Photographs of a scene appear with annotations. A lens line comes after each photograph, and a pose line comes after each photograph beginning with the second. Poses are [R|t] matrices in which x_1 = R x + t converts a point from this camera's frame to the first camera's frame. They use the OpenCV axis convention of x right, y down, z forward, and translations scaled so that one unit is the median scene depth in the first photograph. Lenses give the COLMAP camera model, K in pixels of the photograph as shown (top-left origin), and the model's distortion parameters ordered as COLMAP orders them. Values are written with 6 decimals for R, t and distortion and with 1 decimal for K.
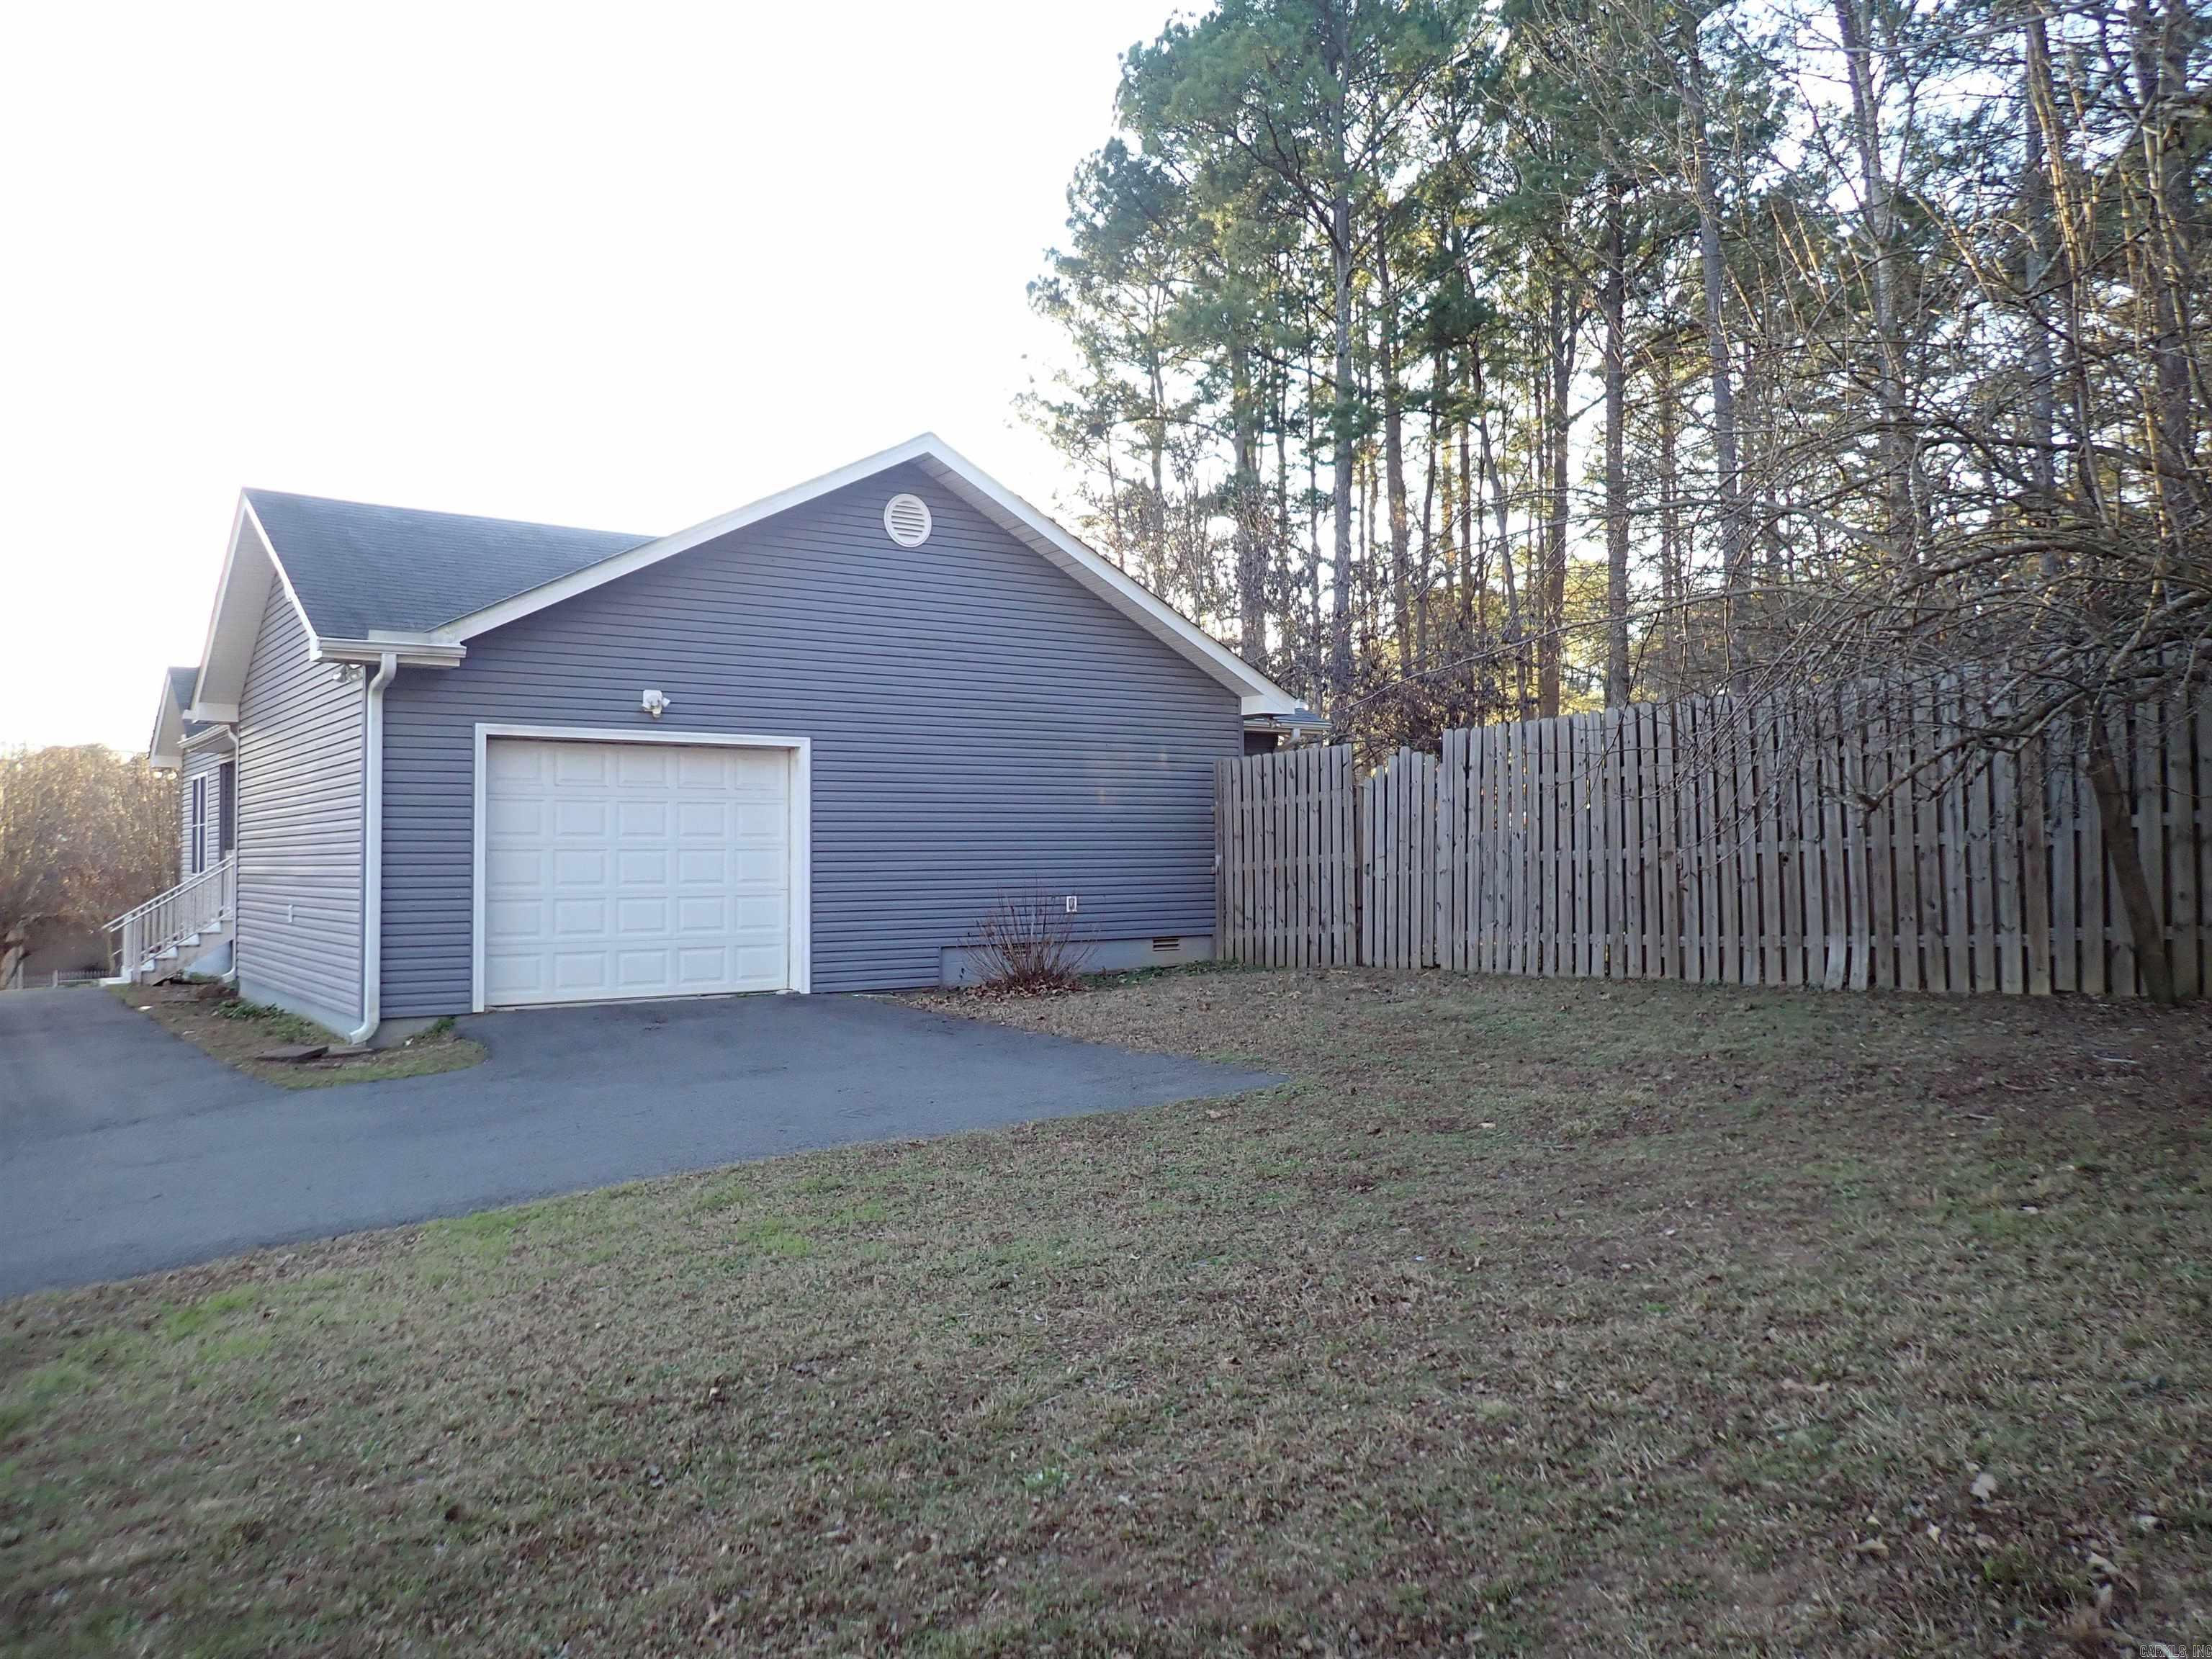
lens RADIAL K [[1657.0, 0, 1110.7], [0, 1657.0, 831.5], [0, 0, 1]] dist [-0.000007, -0.005876]
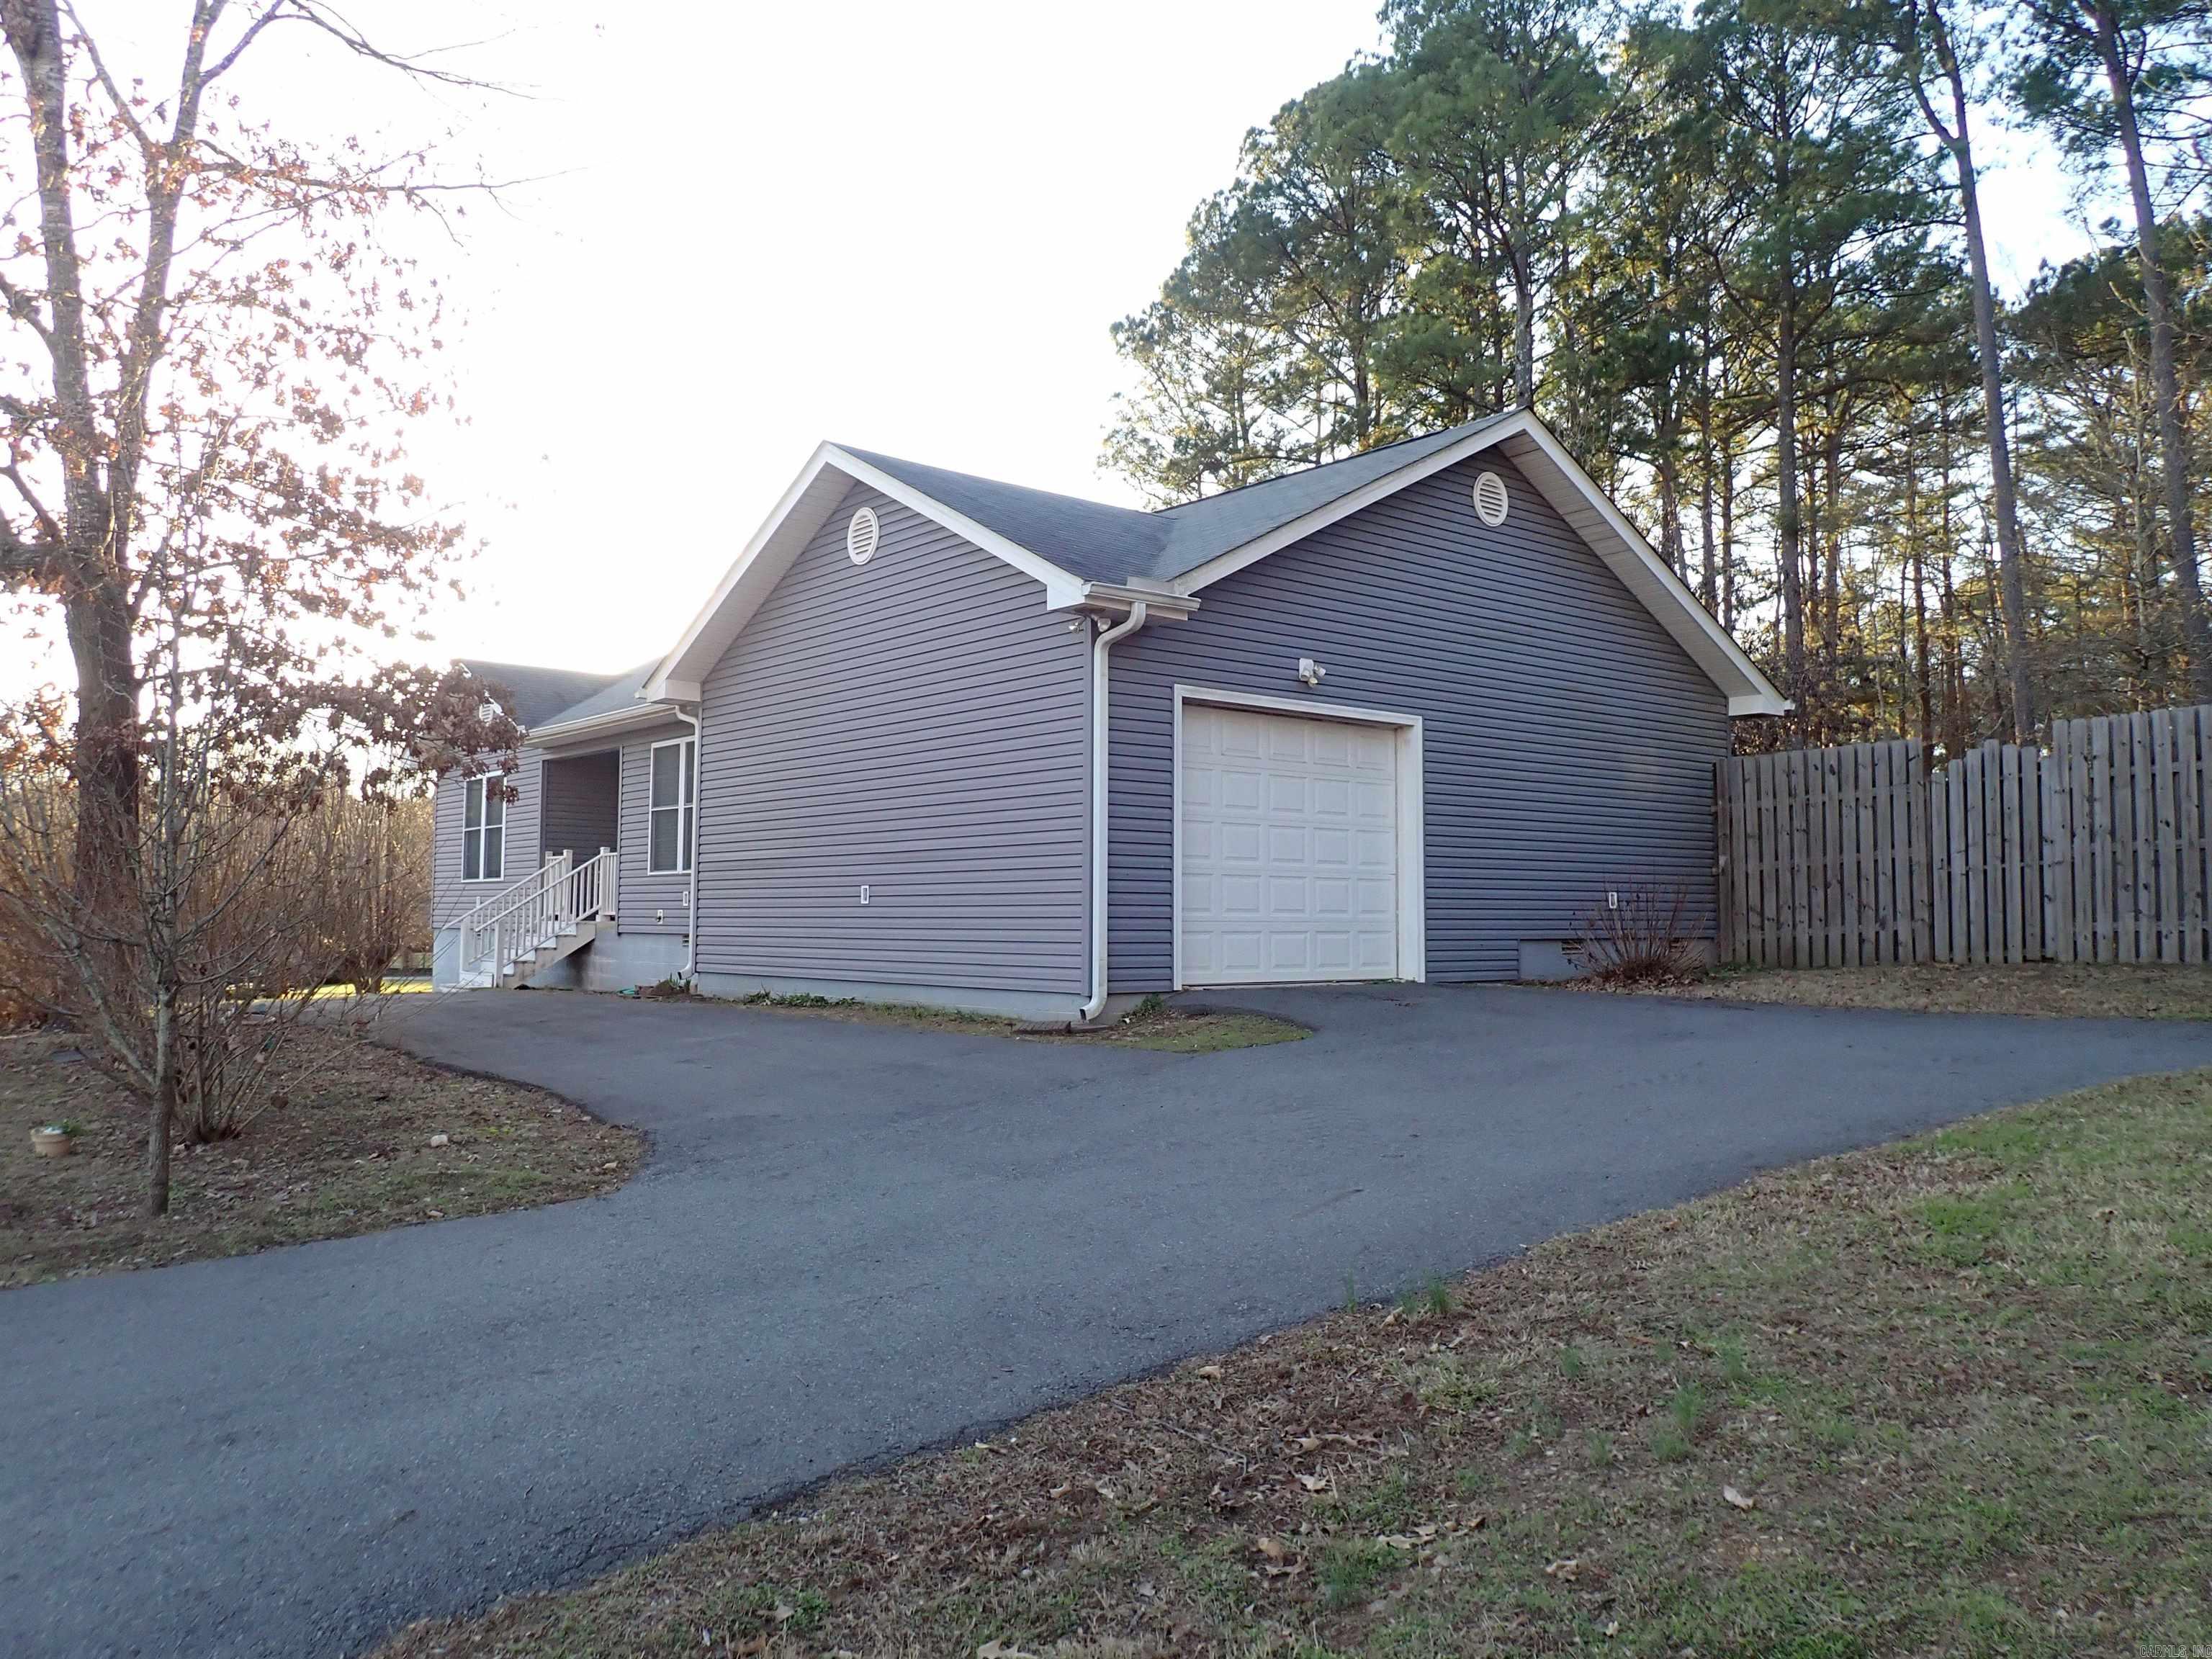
lens RADIAL K [[1657.0, 0, 1107.1], [0, 1657.0, 823.4], [0, 0, 1]] dist [-0.000007, -0.005876]
pose [[0.997396, 0.013897, 0.070766, -0.431546], [-0.010892, 0.999030, -0.042676, 0.048464], [-0.071290, 0.041794, 0.996580, 0.055765]]
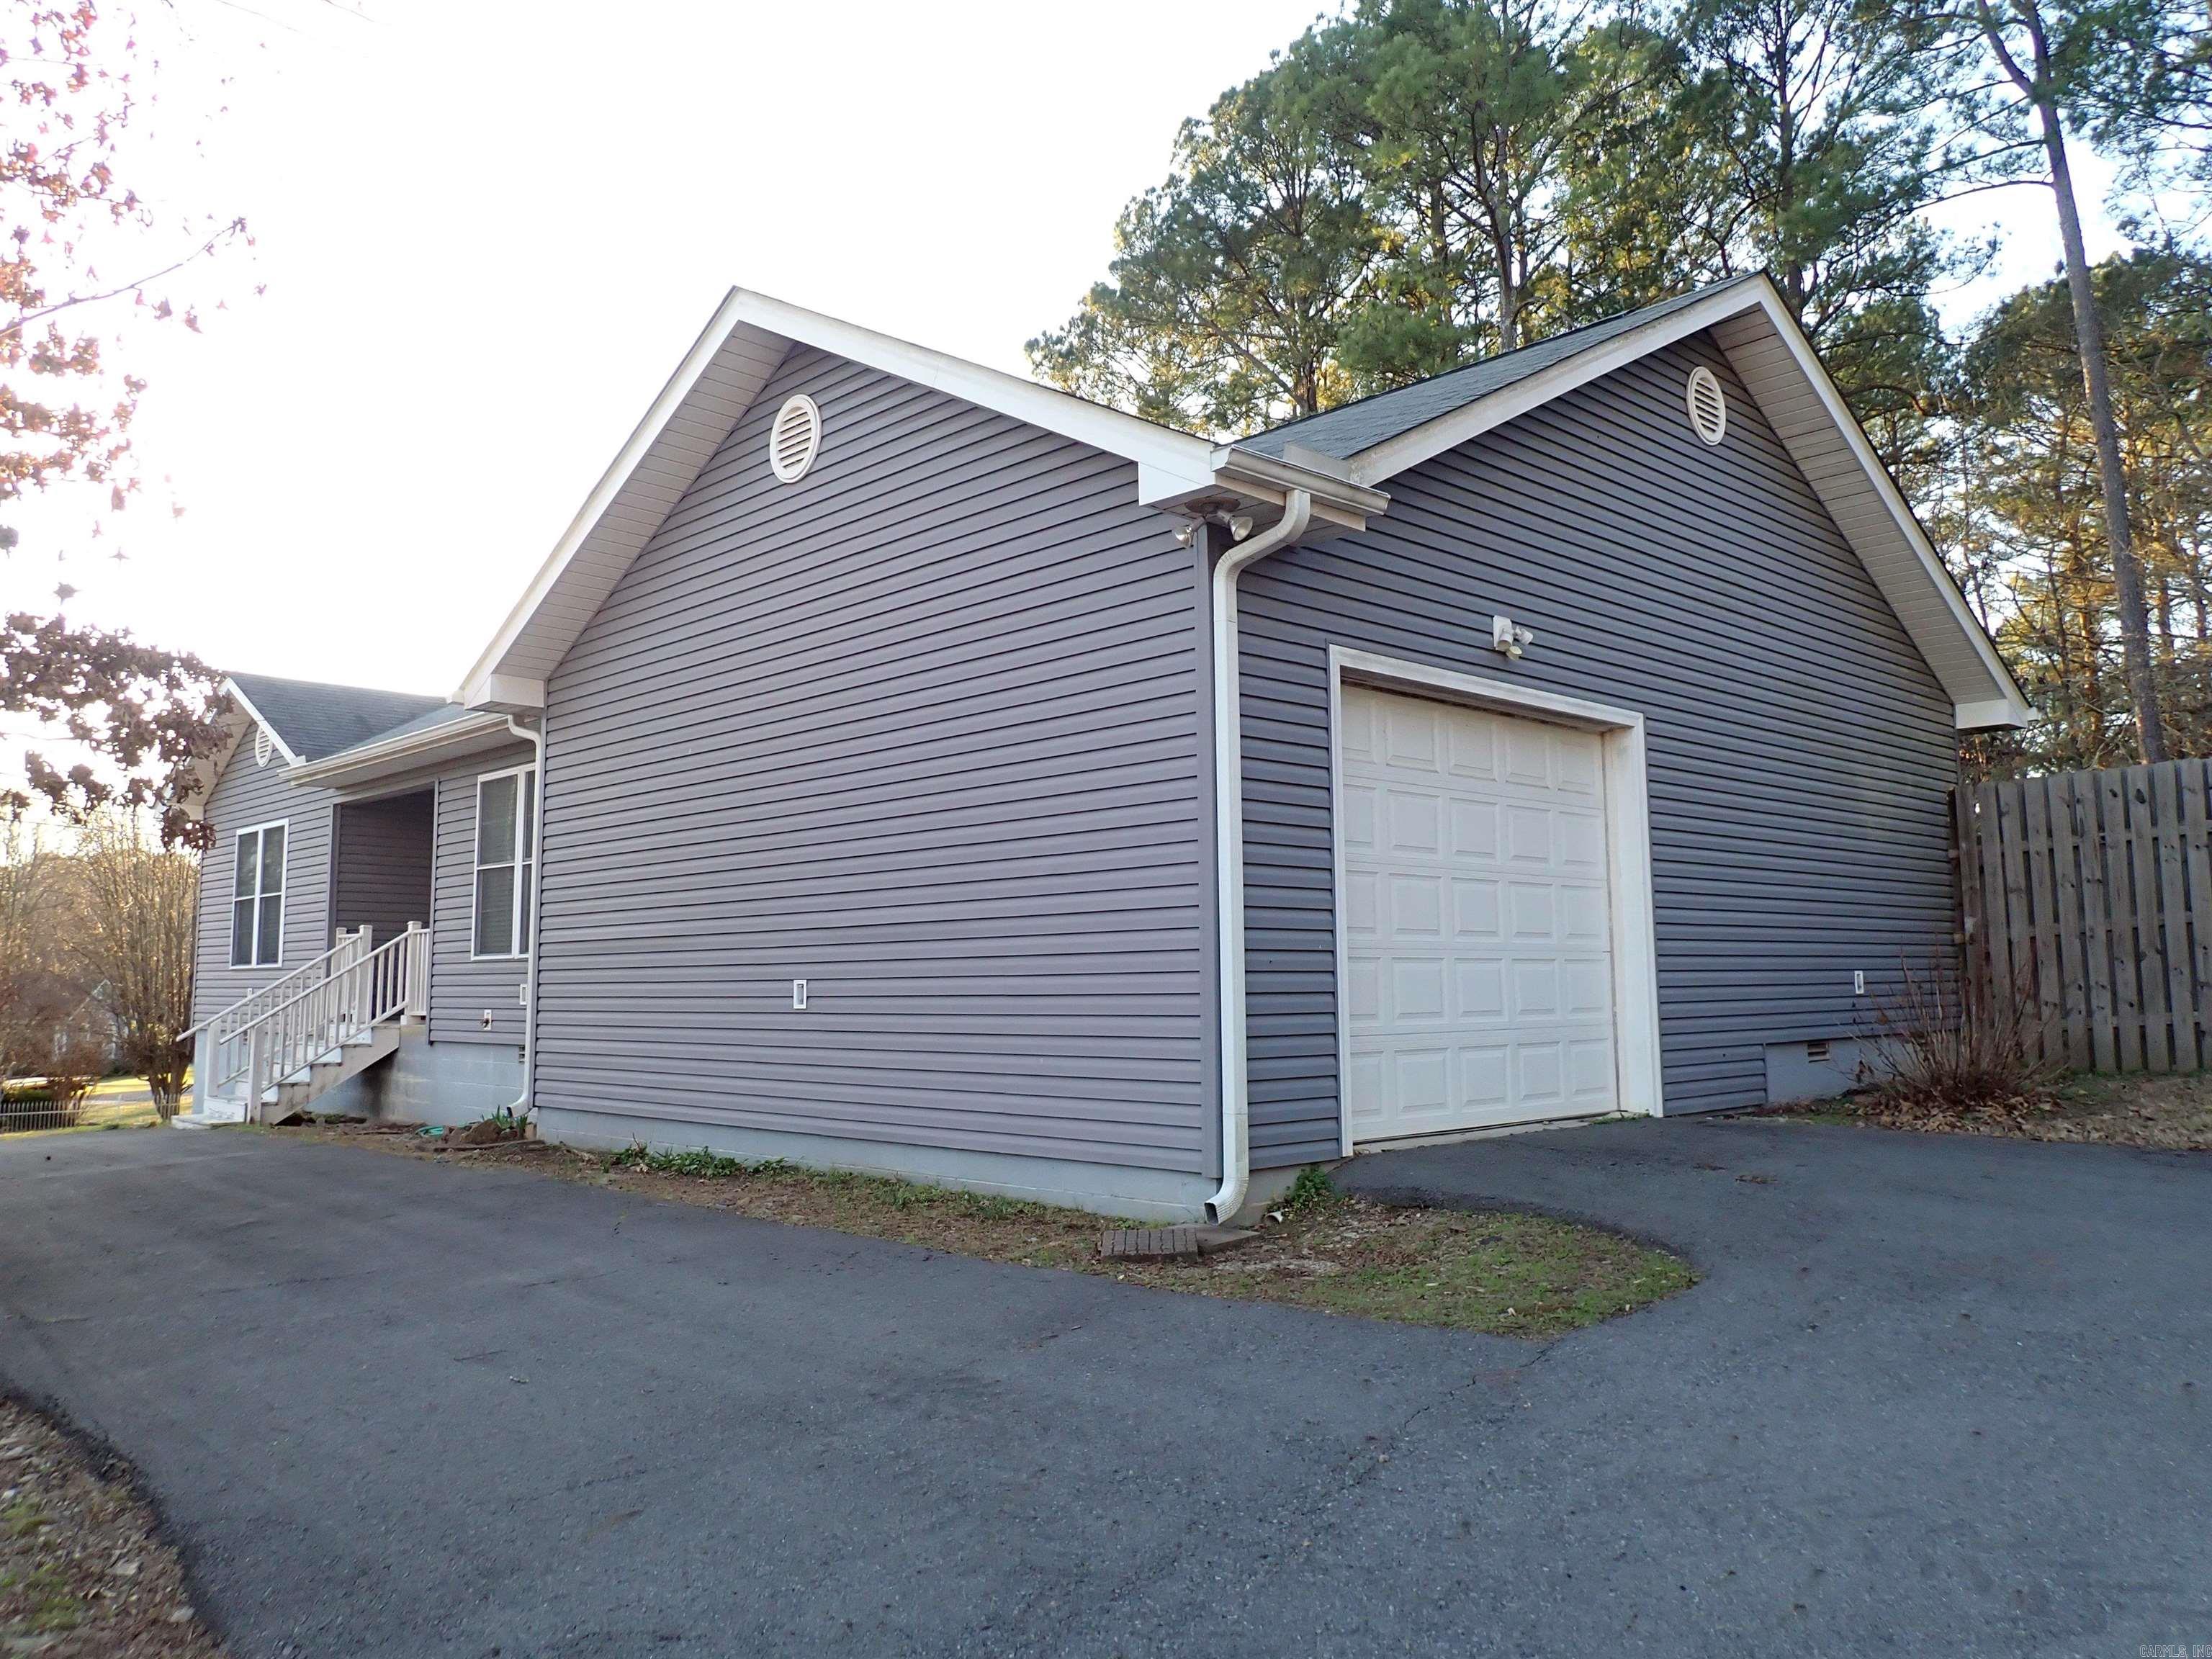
lens RADIAL K [[1657.0, 0, 1111.7], [0, 1657.0, 813.0], [0, 0, 1]] dist [-0.000007, -0.005876]
pose [[0.989581, 0.011084, 0.143547, -0.477366], [0.001598, 0.996125, -0.087931, 0.037817], [-0.143965, 0.087244, 0.985729, 0.399727]]
